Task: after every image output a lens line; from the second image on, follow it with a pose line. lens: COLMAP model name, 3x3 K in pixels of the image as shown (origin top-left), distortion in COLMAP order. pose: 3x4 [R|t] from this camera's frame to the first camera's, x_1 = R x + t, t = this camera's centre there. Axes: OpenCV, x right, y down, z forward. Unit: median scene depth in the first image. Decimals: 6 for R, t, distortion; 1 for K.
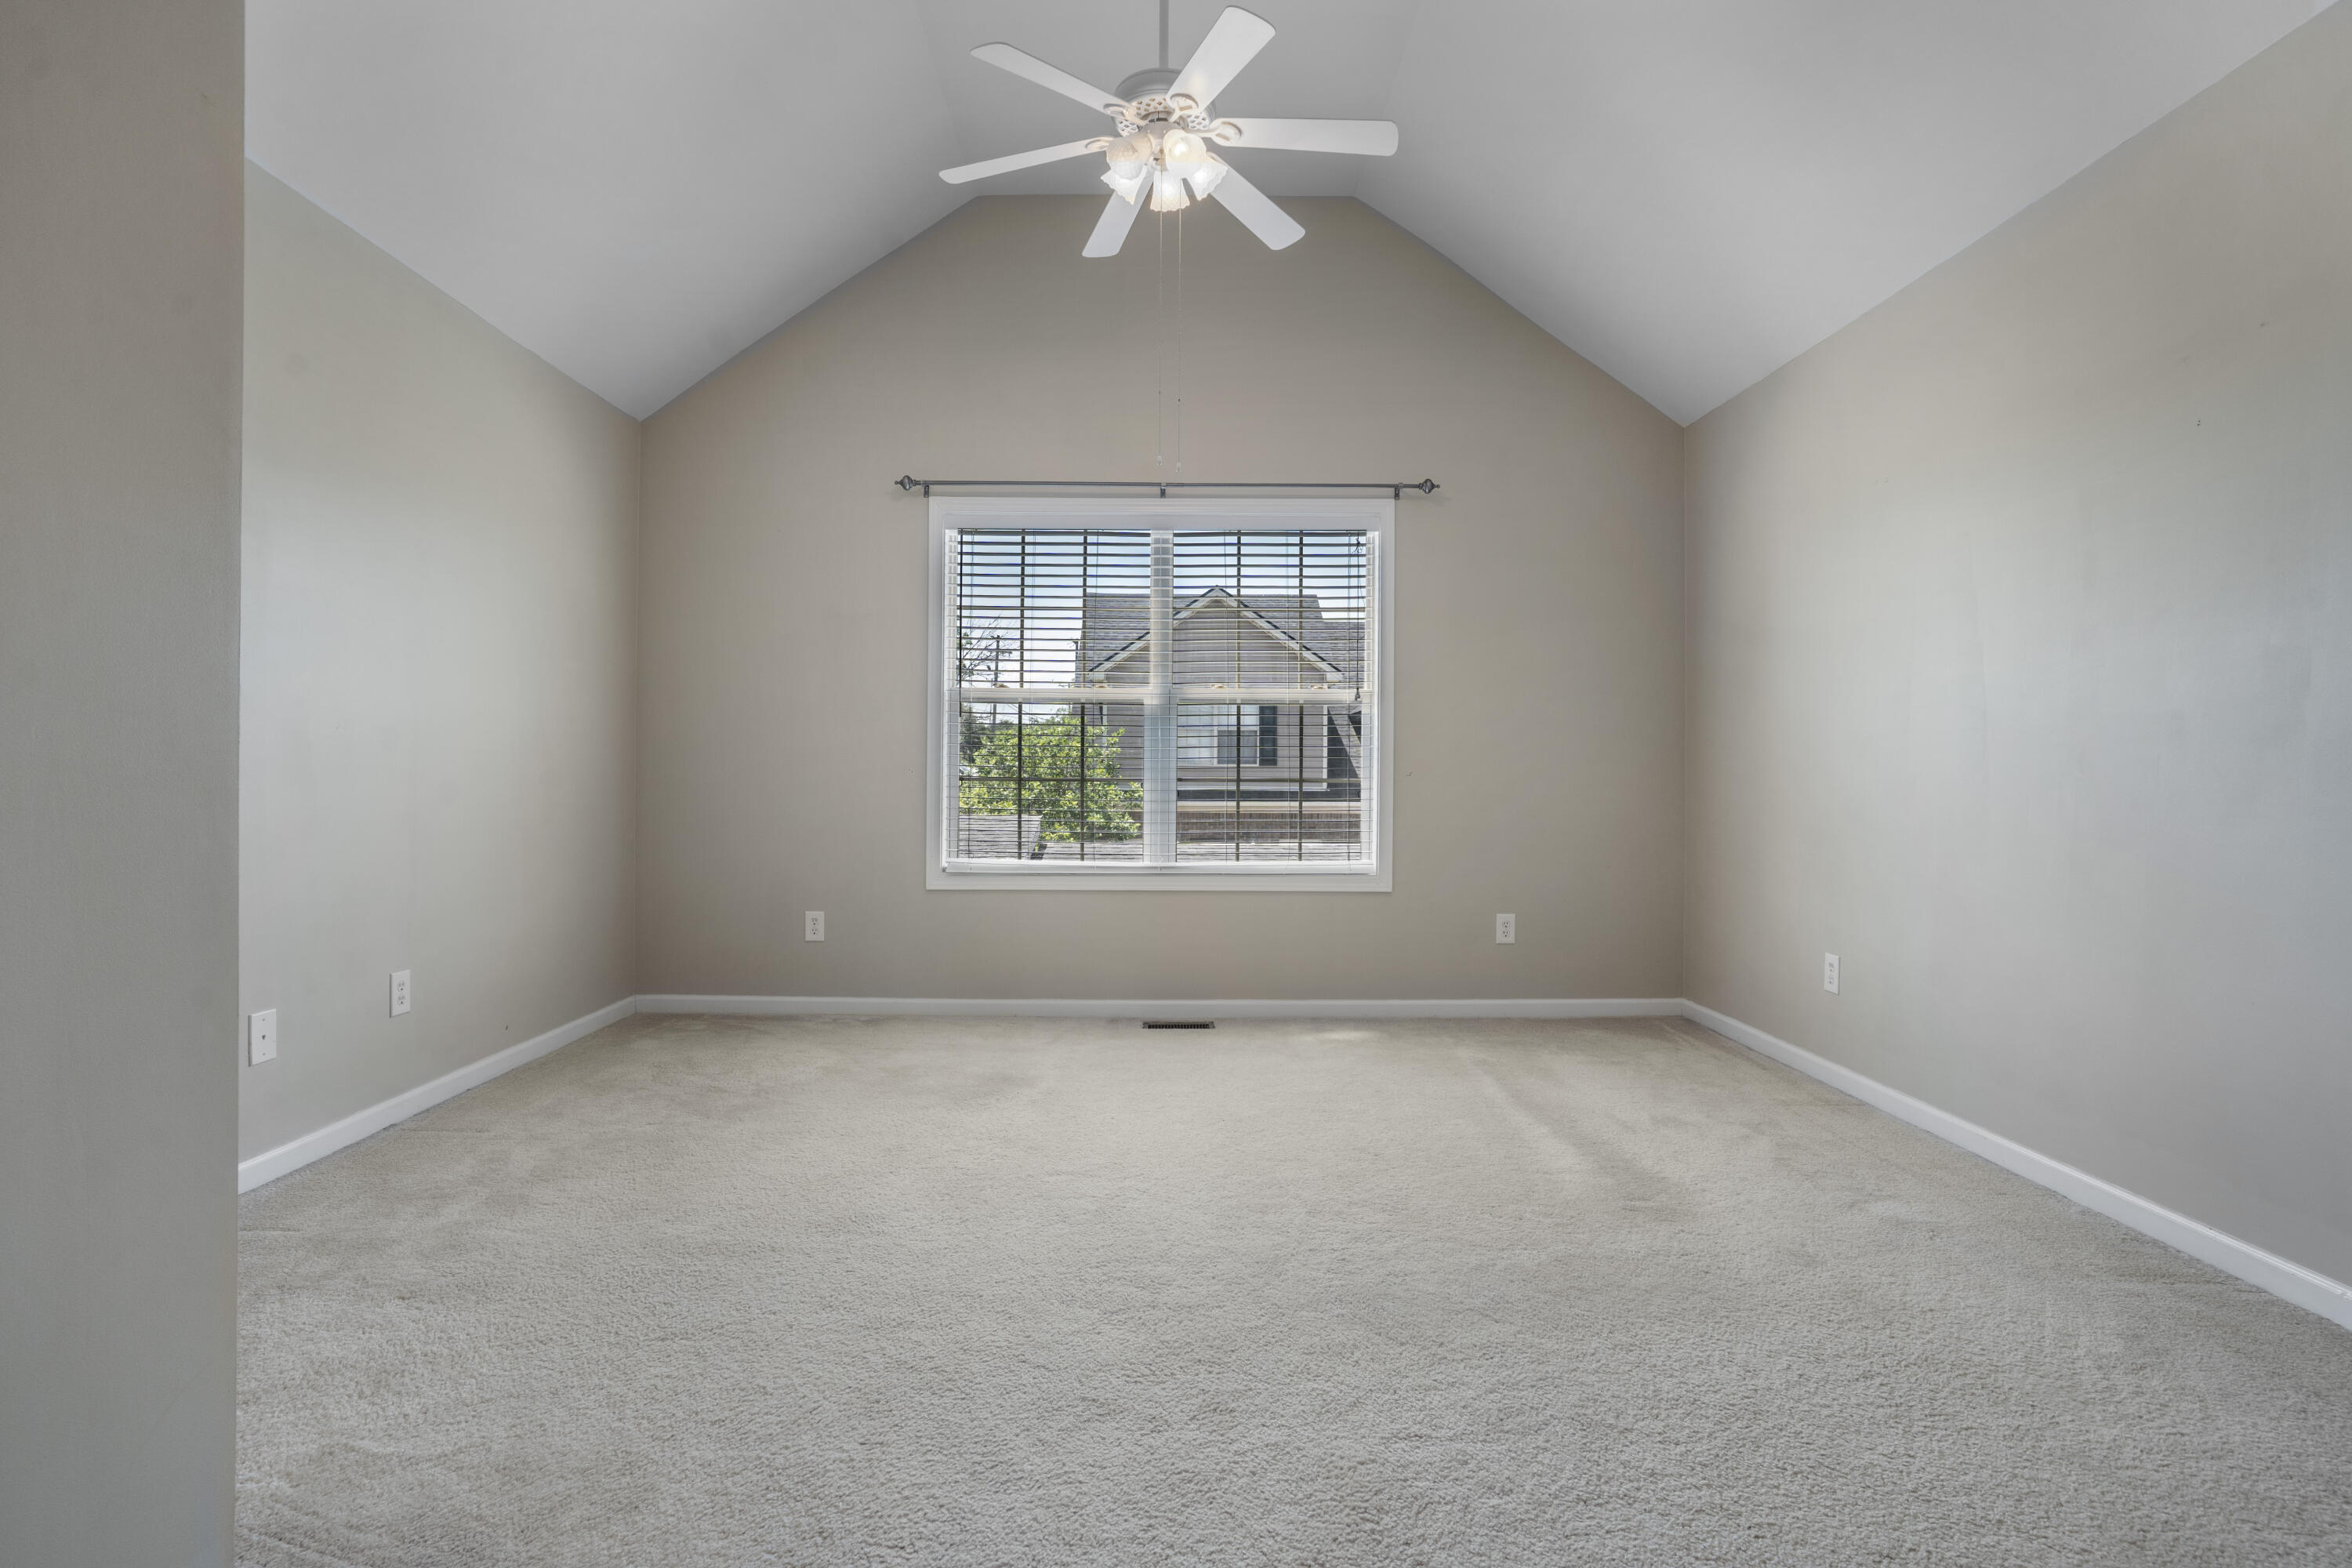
lens RADIAL K [[1171.8, 0, 1176.0], [0, 1171.8, 784.0], [0, 0, 1]] dist [-0.076180, 0.056262]
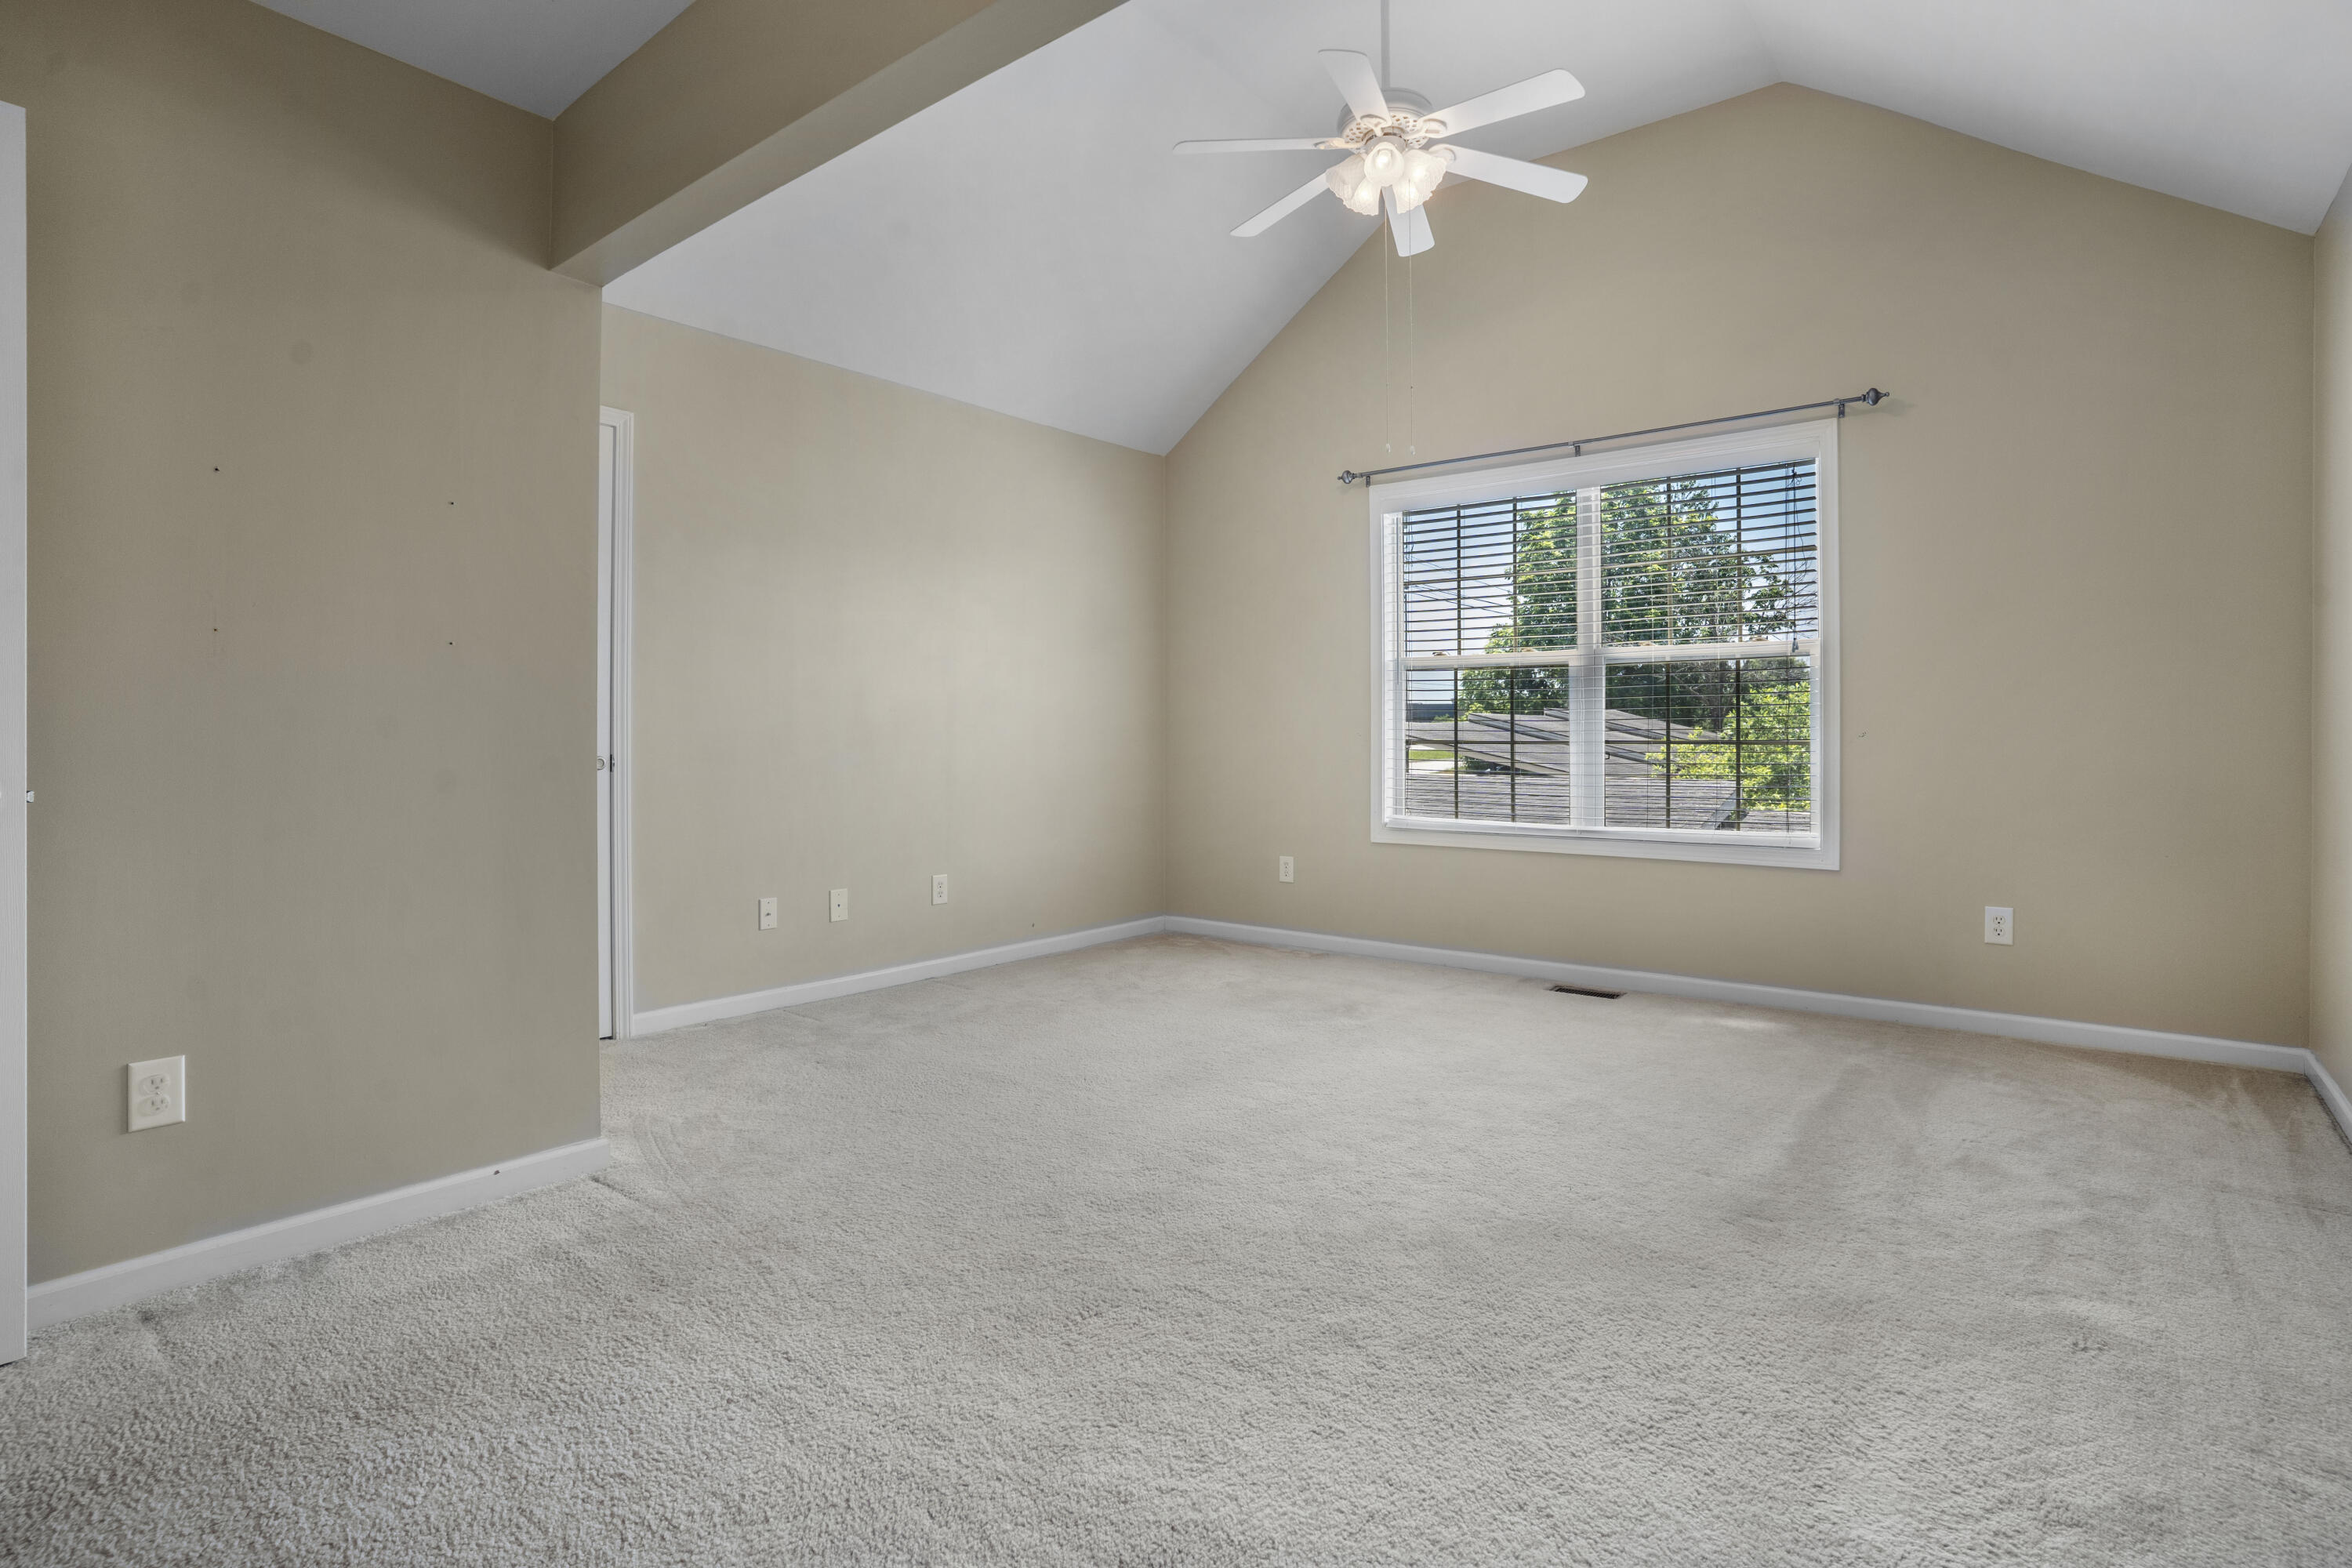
lens RADIAL K [[1188.8, 0, 1166.7], [0, 1188.8, 753.4], [0, 0, 1]] dist [-0.072178, 0.039277]
pose [[0.766938, 0.003186, -0.641714, 0.365268], [0.000904, 0.999981, 0.006045, -0.000532], [0.641721, -0.005216, 0.766921, 0.015646]]
